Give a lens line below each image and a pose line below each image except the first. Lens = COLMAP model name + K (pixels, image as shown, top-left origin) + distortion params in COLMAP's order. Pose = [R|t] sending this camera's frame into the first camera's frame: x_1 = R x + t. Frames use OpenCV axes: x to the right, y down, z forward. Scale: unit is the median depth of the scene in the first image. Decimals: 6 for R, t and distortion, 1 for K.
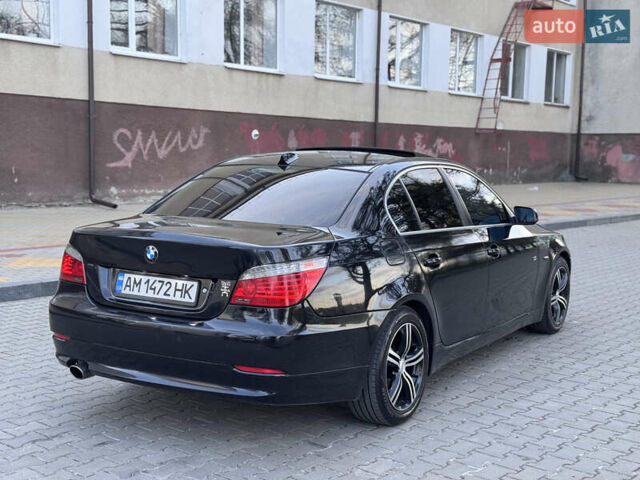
lens RADIAL K [[883.9, 0, 320.0], [0, 883.9, 240.0], [0, 0, 1]] dist [0.156197, -0.113235]
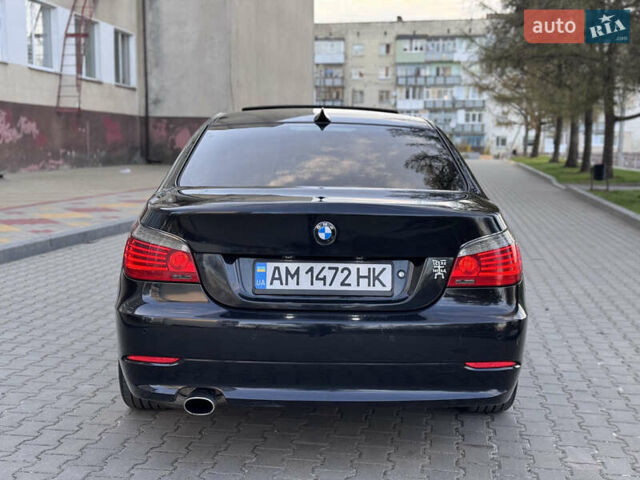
lens RADIAL K [[883.9, 0, 320.0], [0, 883.9, 240.0], [0, 0, 1]] dist [0.156197, -0.113235]
pose [[0.848820, -0.063509, 0.524853, -0.150831], [0.055718, 0.997976, 0.030648, -0.000318], [-0.525737, 0.003229, 0.850641, 0.093399]]
